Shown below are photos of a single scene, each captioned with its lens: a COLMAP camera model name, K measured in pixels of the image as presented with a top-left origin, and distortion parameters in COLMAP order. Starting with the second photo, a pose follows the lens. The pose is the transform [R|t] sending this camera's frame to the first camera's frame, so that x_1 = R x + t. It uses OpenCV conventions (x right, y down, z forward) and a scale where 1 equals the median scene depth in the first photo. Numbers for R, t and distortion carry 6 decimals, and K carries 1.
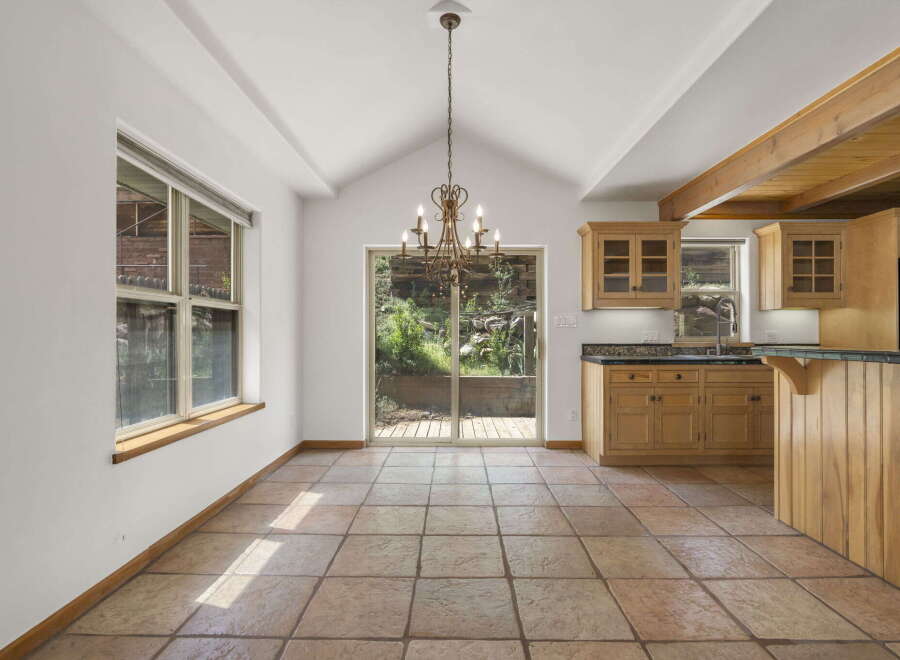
lens RADIAL K [[474.7, 0, 453.6], [0, 474.7, 333.2], [0, 0, 1]] dist [-0.007365, -0.002259]
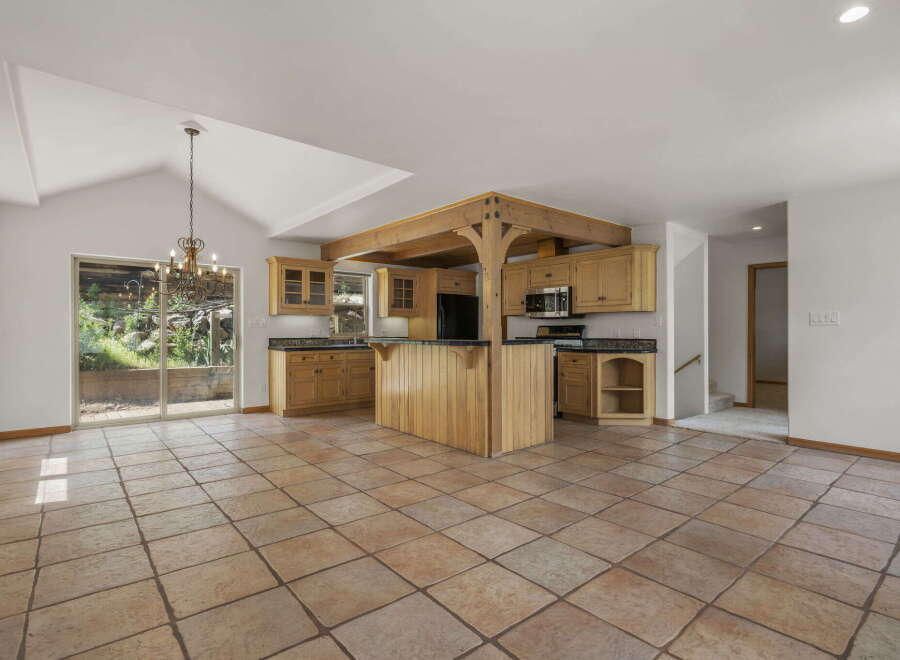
lens RADIAL K [[454.7, 0, 458.4], [0, 454.7, 331.4], [0, 0, 1]] dist [-0.004400, 0.004406]
pose [[0.764907, -0.000635, 0.644140, -0.185761], [-0.003698, 0.999979, 0.005376, -0.007700], [-0.644130, -0.006494, 0.764889, -0.443575]]
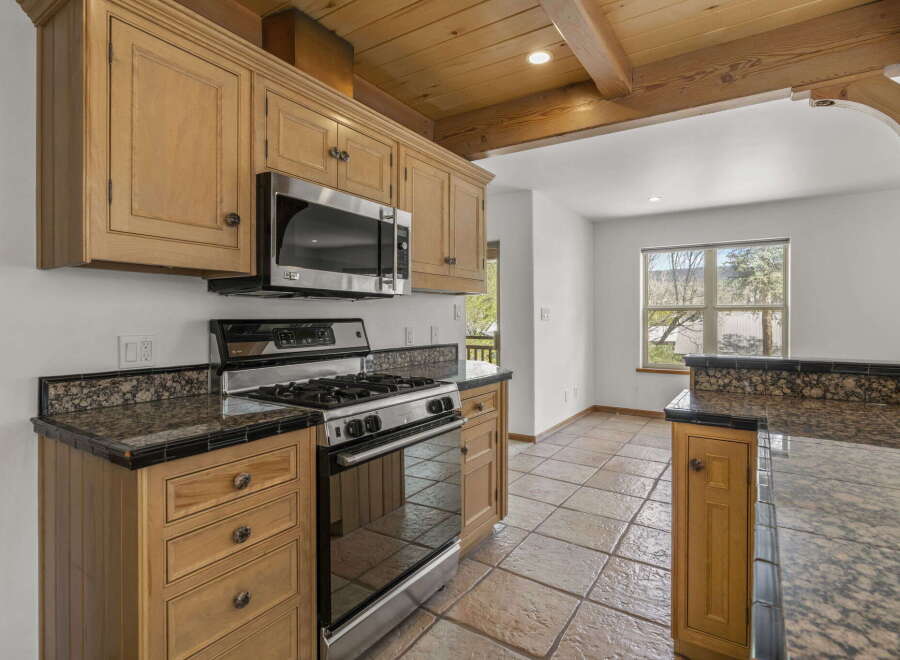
lens RADIAL K [[474.7, 0, 443.5], [0, 474.7, 321.2], [0, 0, 1]] dist [-0.007365, -0.002259]
pose [[-0.822794, -0.001305, 0.568338, 0.558343], [-0.000533, 0.999999, 0.001524, -0.017996], [-0.568340, 0.000950, -0.822794, 0.714486]]
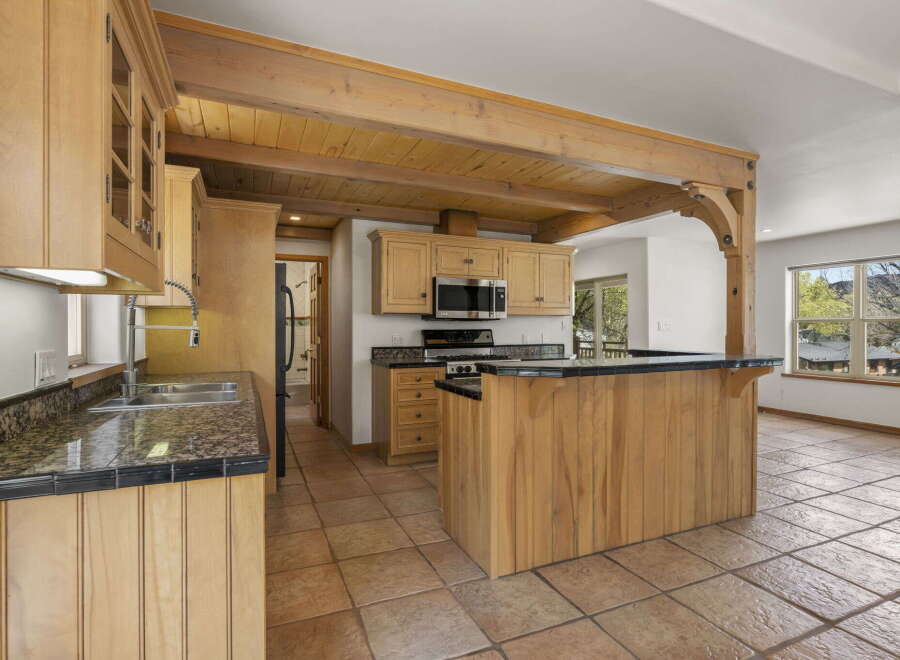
lens RADIAL K [[454.7, 0, 443.0], [0, 454.7, 328.4], [0, 0, 1]] dist [-0.004400, 0.004406]
pose [[-0.394677, 0.000871, 0.918820, 0.003076], [-0.002930, 0.999993, -0.002206, -0.019938], [-0.918815, -0.003563, -0.394671, 0.854020]]
